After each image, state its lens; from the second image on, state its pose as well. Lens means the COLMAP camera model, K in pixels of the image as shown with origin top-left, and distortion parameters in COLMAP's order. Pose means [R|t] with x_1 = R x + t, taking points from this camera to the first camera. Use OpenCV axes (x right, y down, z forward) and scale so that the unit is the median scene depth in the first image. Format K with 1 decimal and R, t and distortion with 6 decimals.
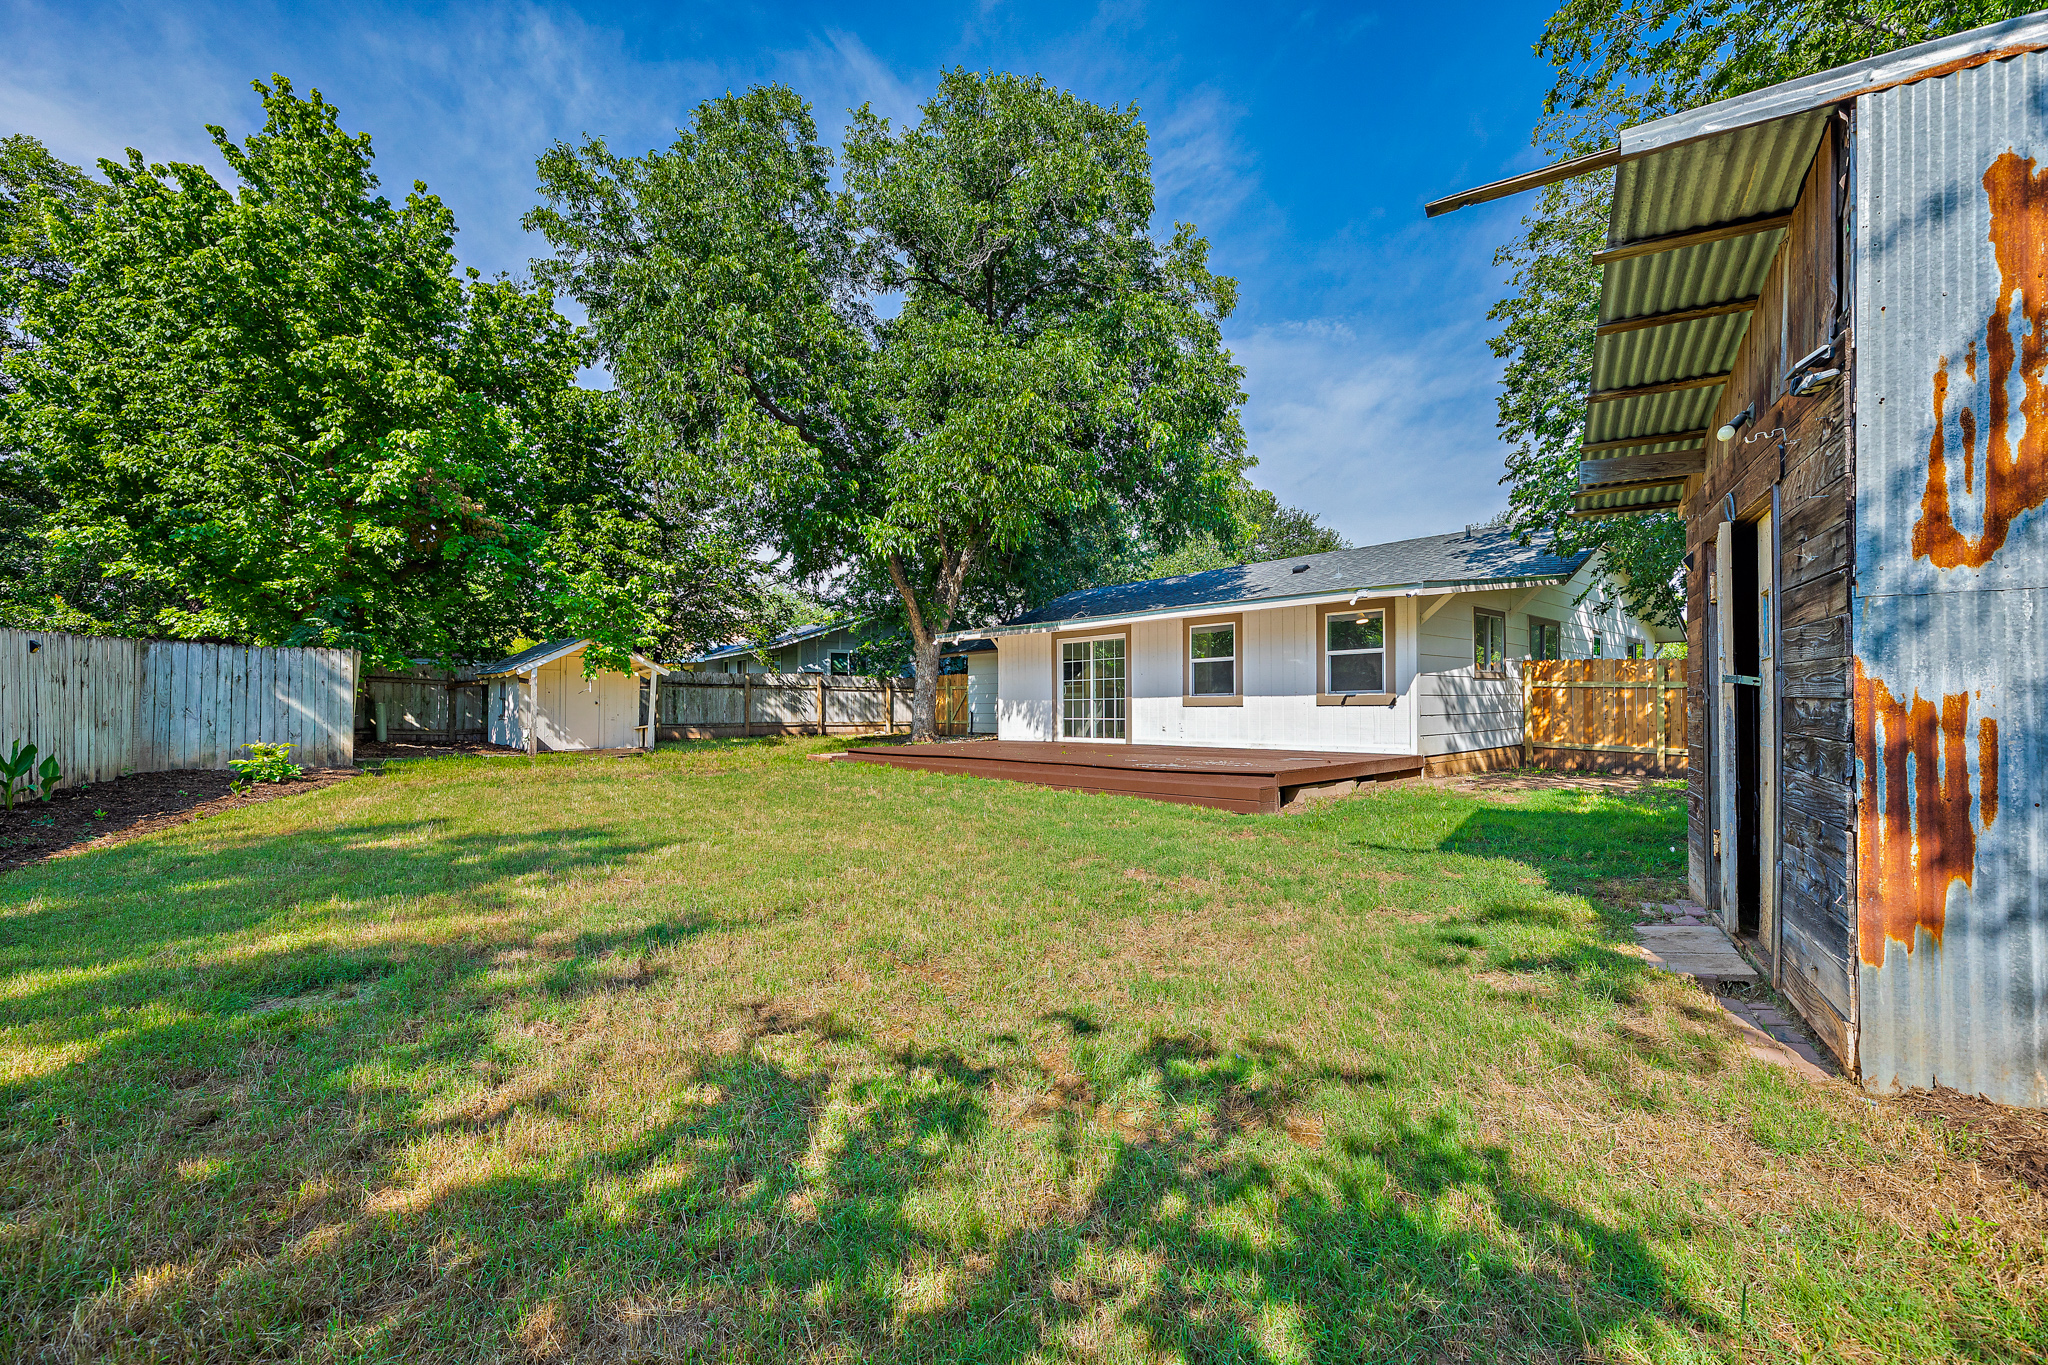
lens RADIAL K [[818.0, 0, 1021.3], [0, 818.0, 706.9], [0, 0, 1]] dist [-0.001109, -0.000657]
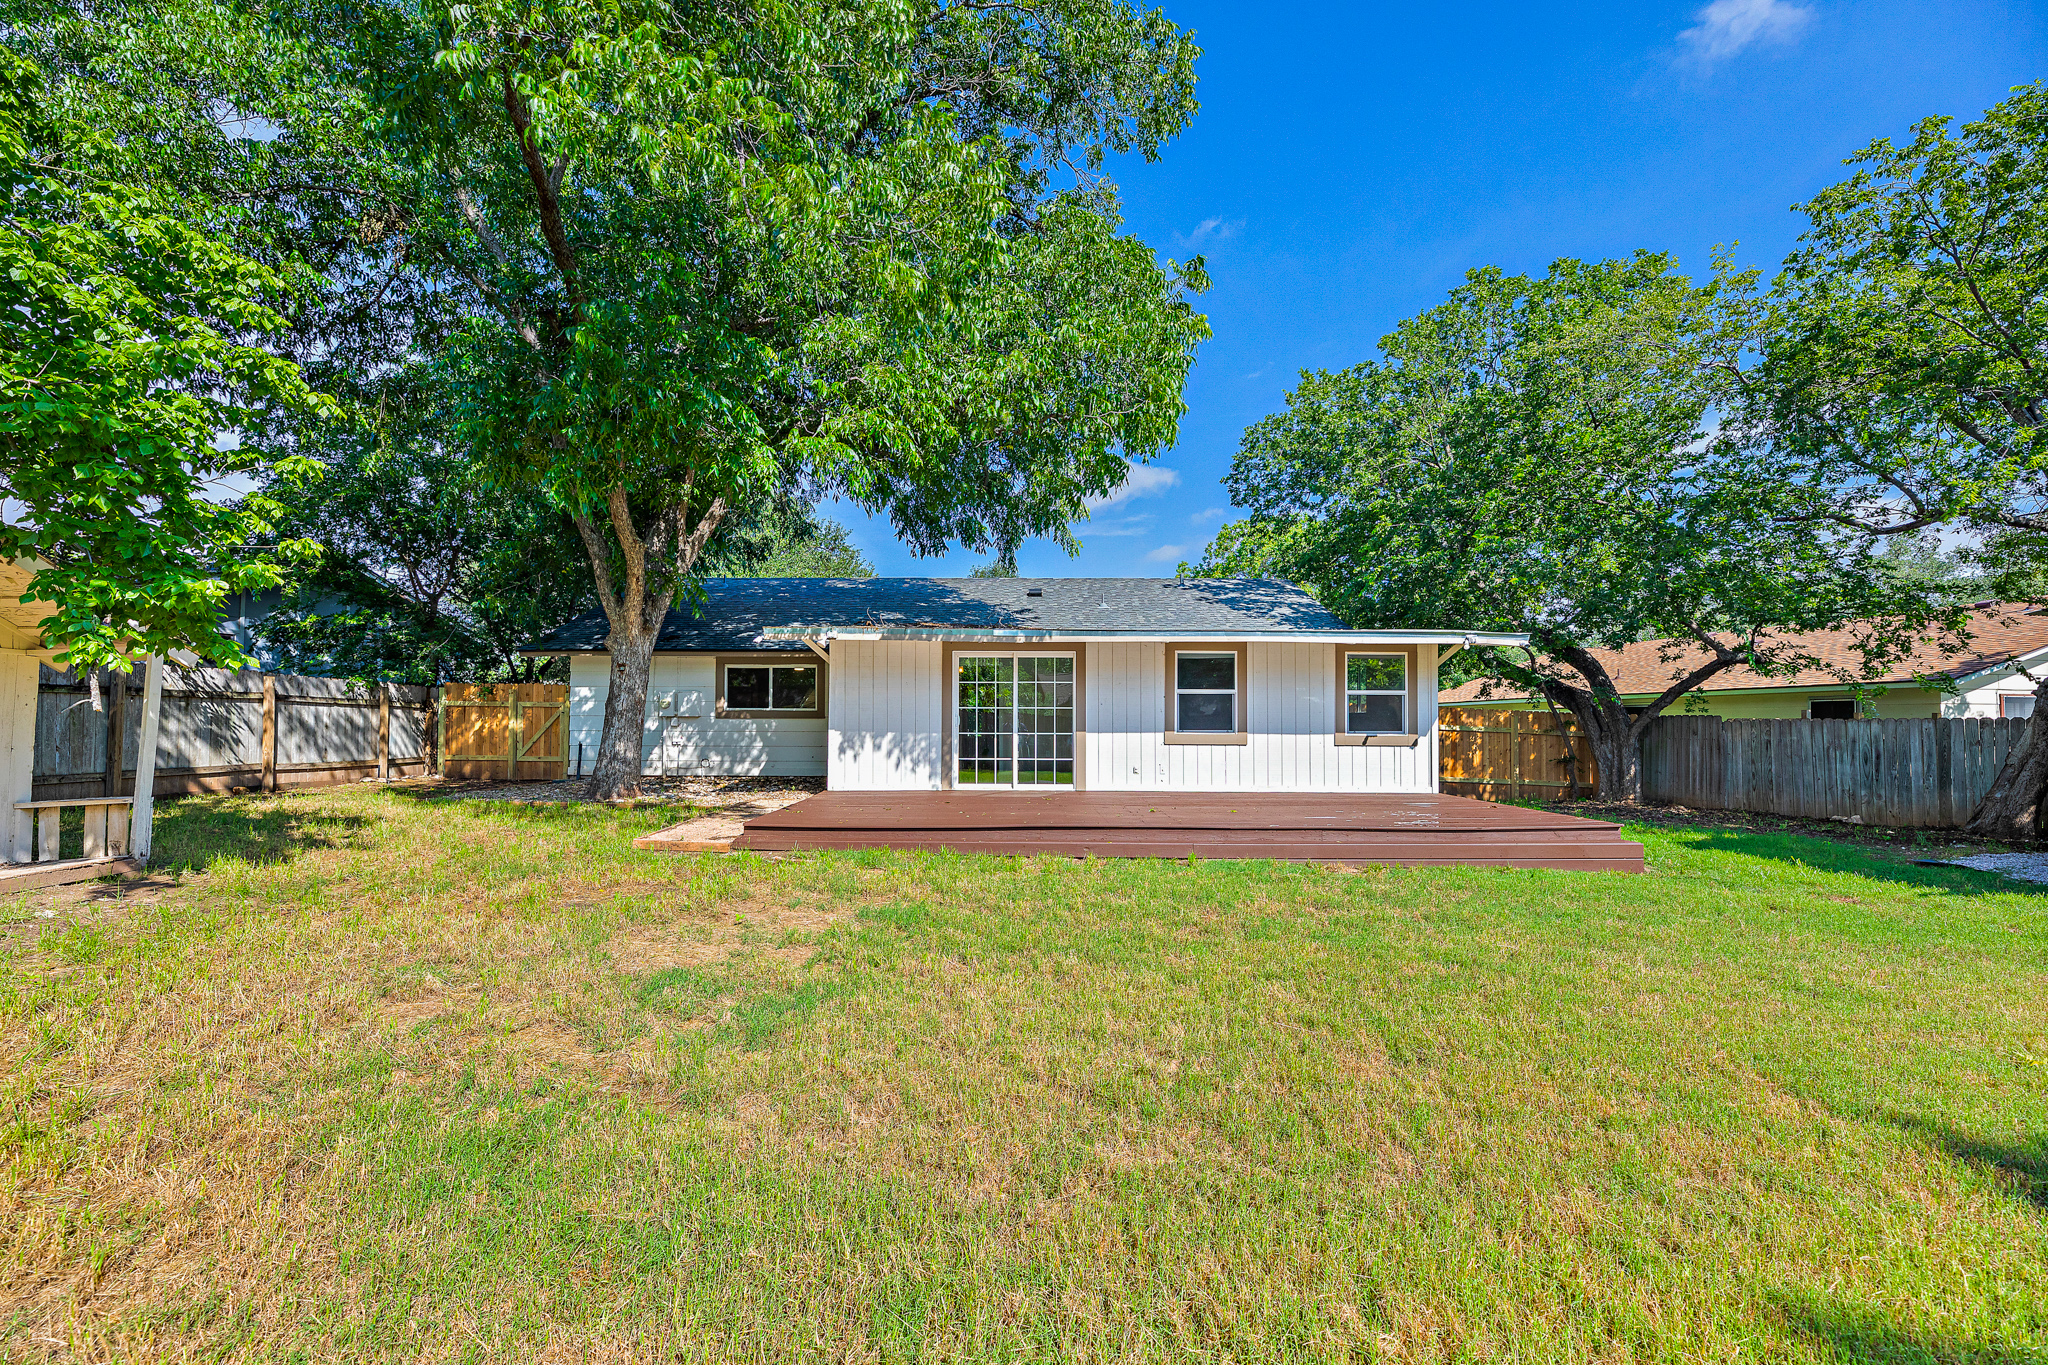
lens RADIAL K [[822.5, 0, 1014.6], [0, 822.5, 721.7], [0, 0, 1]] dist [-0.001311, -0.000111]
pose [[0.693922, 0.013722, 0.719919, -0.443608], [-0.009954, 0.999906, -0.009464, -0.012478], [-0.719981, -0.000598, 0.693993, 0.454904]]
